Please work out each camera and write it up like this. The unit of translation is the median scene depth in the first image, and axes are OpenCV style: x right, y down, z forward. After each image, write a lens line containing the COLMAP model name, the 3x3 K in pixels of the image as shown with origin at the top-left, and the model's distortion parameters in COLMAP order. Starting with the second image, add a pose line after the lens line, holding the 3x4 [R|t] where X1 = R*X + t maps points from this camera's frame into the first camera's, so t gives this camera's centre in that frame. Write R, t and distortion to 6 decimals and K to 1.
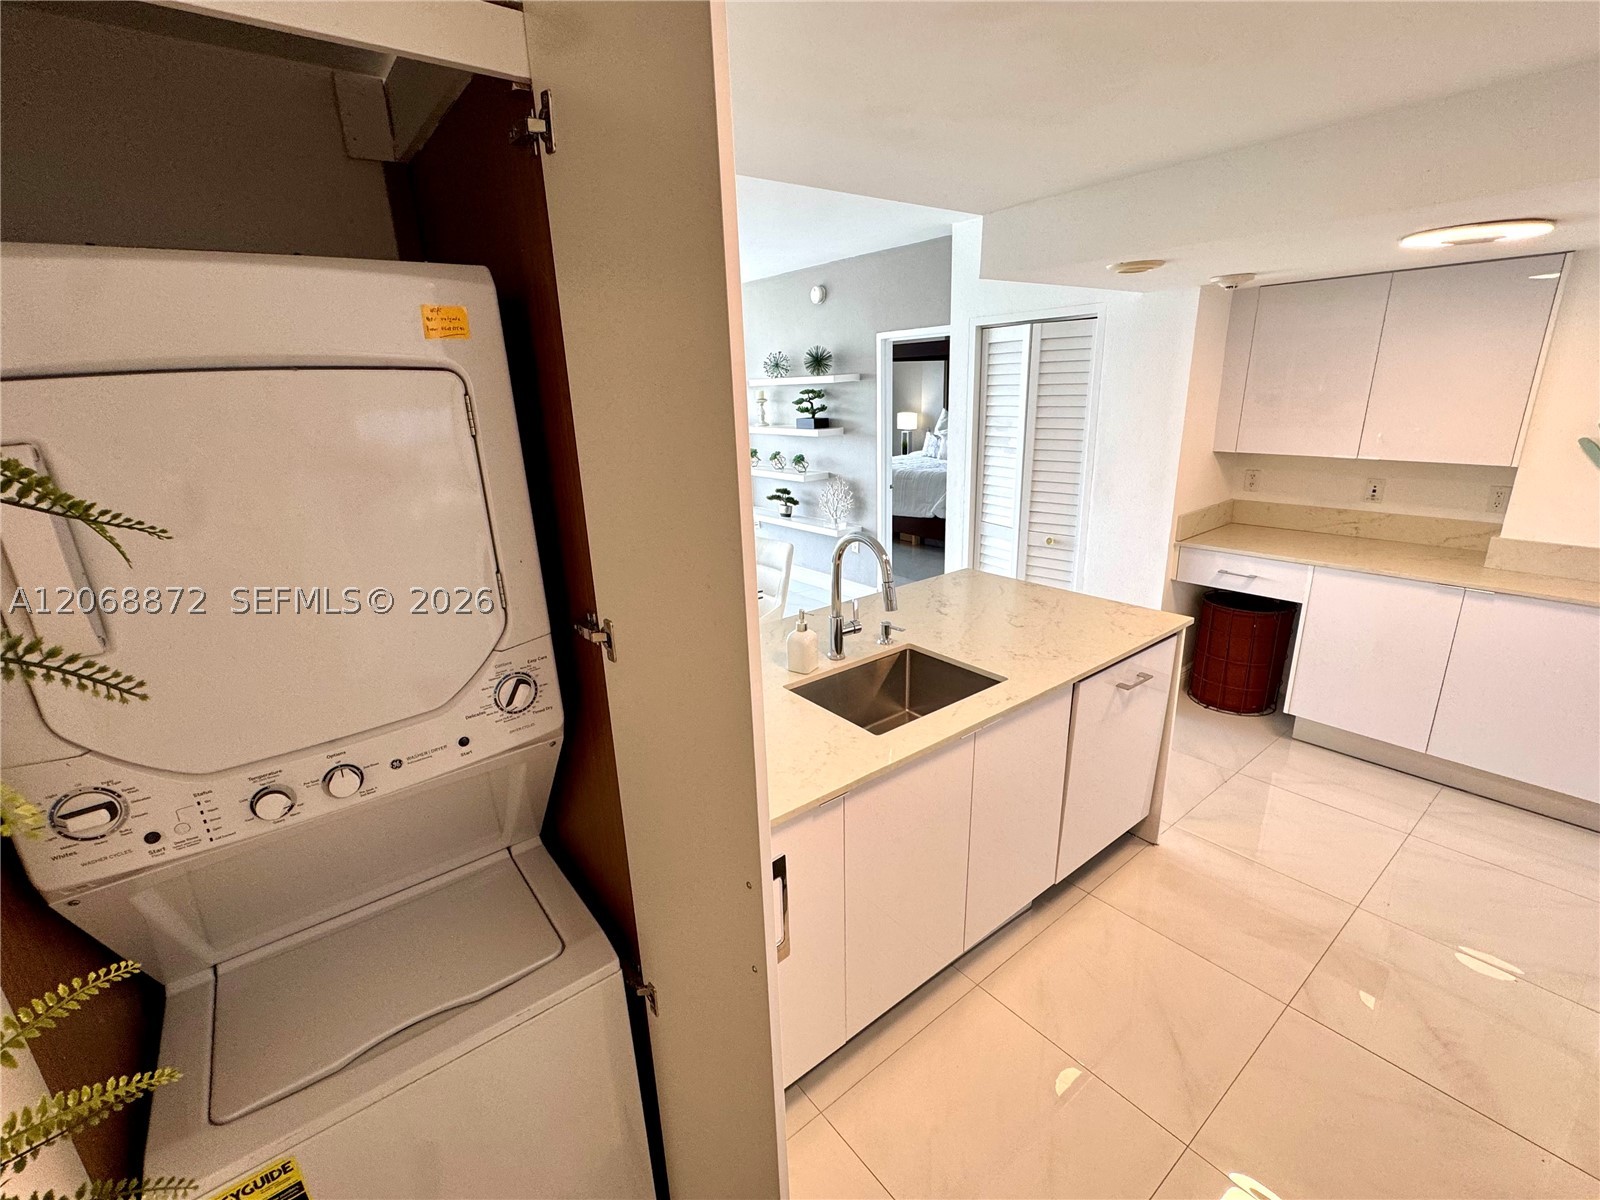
lens RADIAL K [[708.2, 0, 800.5], [0, 708.2, 602.0], [0, 0, 1]] dist [-0.004003, 0.000658]
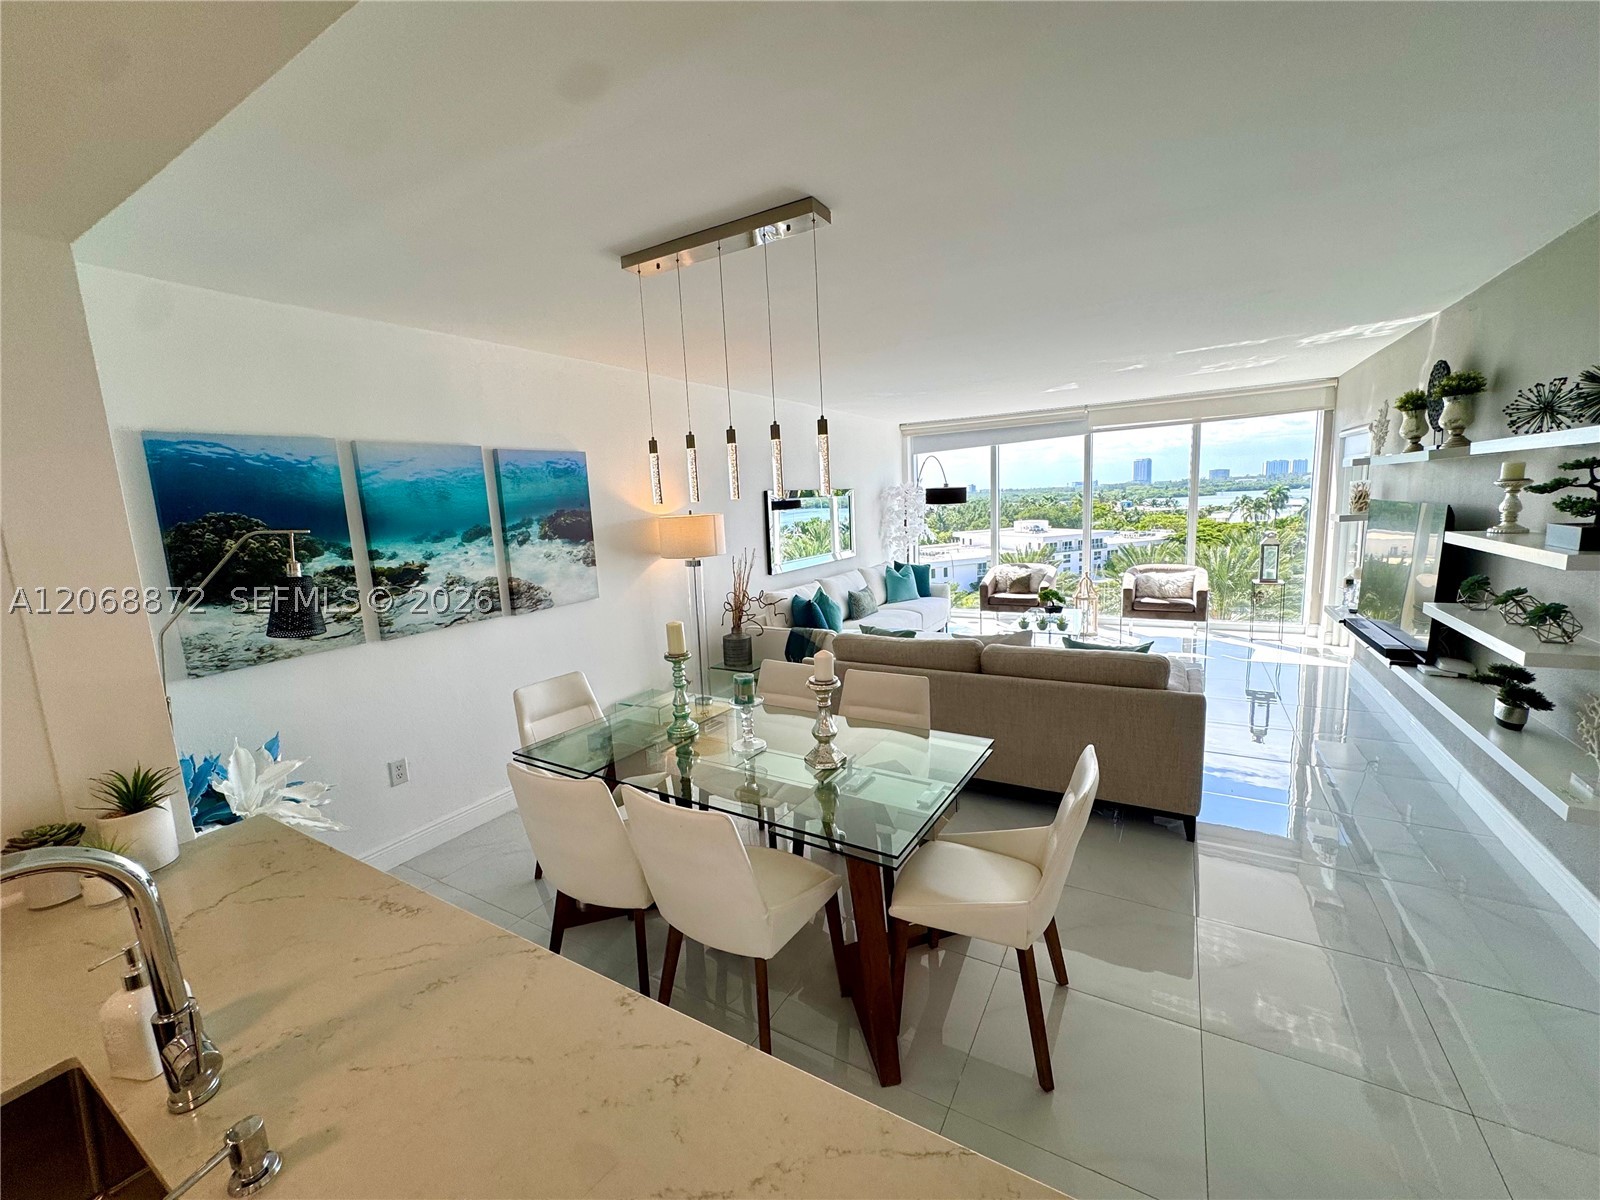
lens RADIAL K [[640.8, 0, 799.2], [0, 640.8, 600.7], [0, 0, 1]] dist [-0.001016, -0.000667]
pose [[0.368992, 0.160866, -0.915405, 0.204518], [-0.239235, 0.968160, 0.073704, -0.136766], [0.898116, 0.191801, 0.395728, 0.454866]]
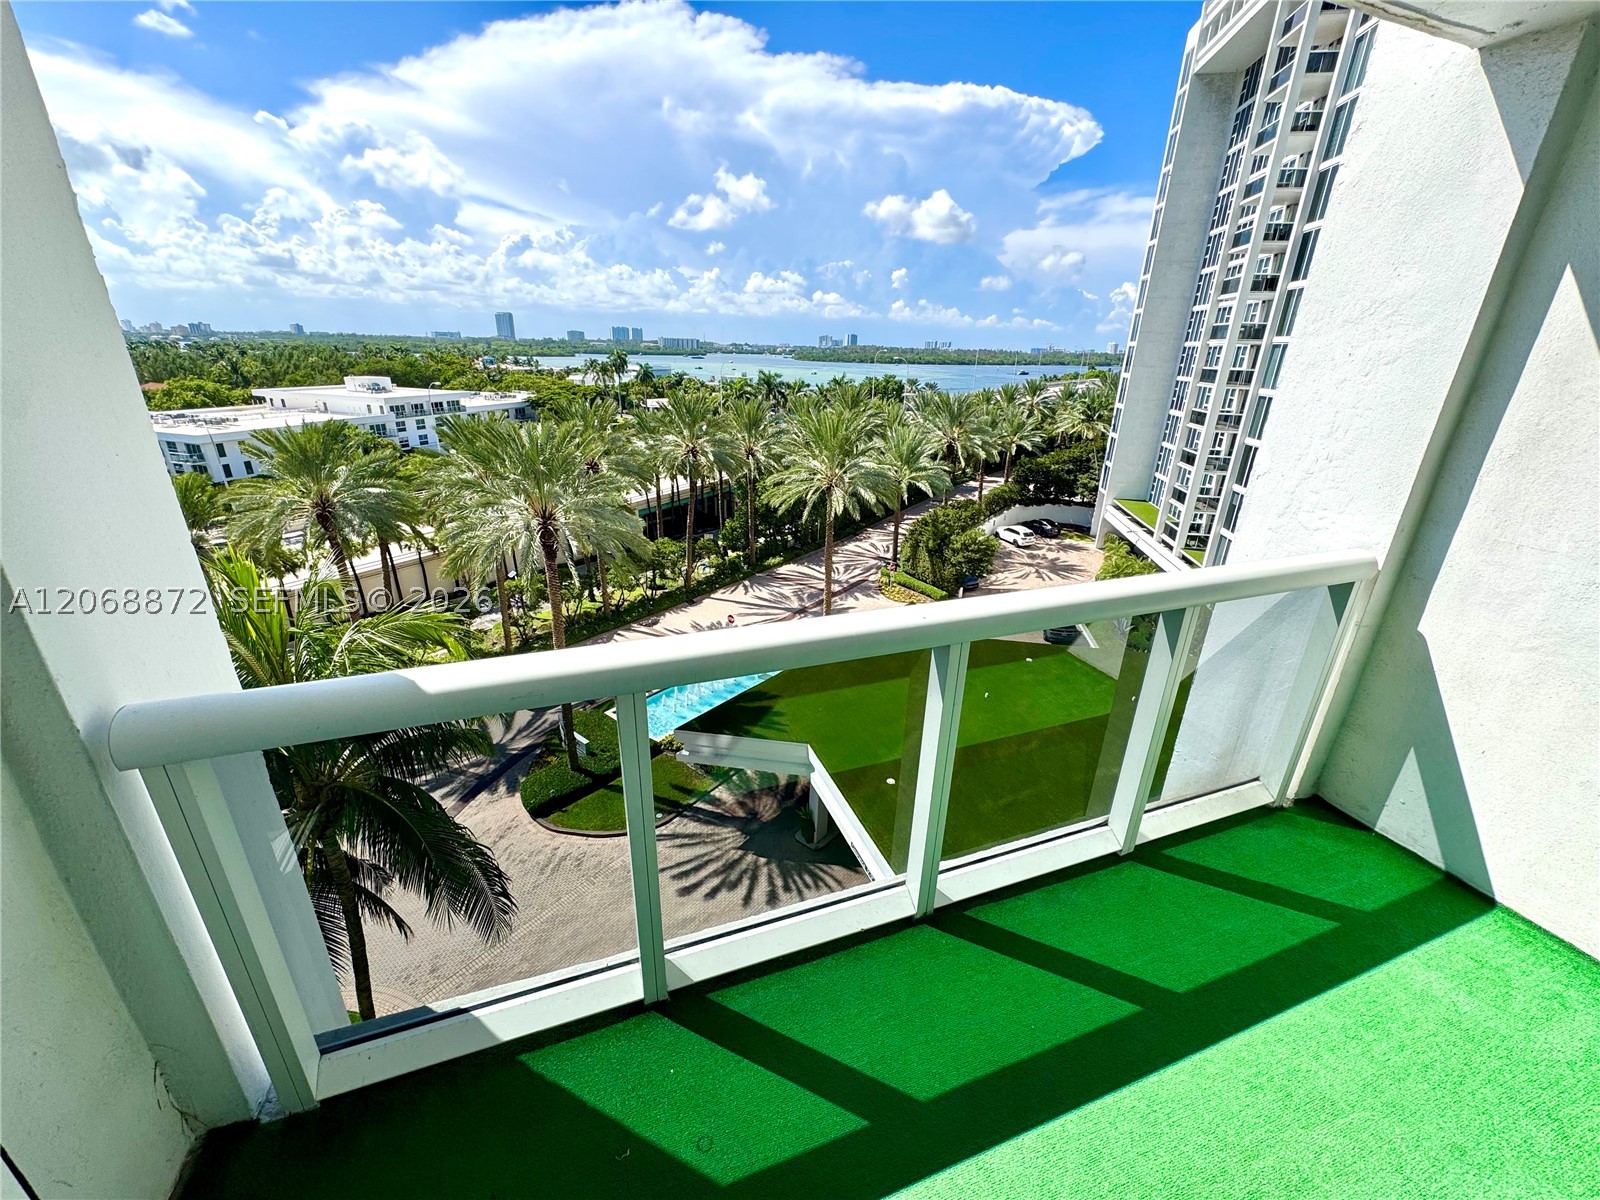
lens RADIAL K [[640.8, 0, 801.6], [0, 640.8, 598.6], [0, 0, 1]] dist [-0.001016, -0.000667]
pose [[0.951579, 0.166150, -0.258635, -0.231321], [-0.145939, 0.984662, 0.095612, -0.499999], [0.270554, -0.053237, 0.961232, 1.676684]]
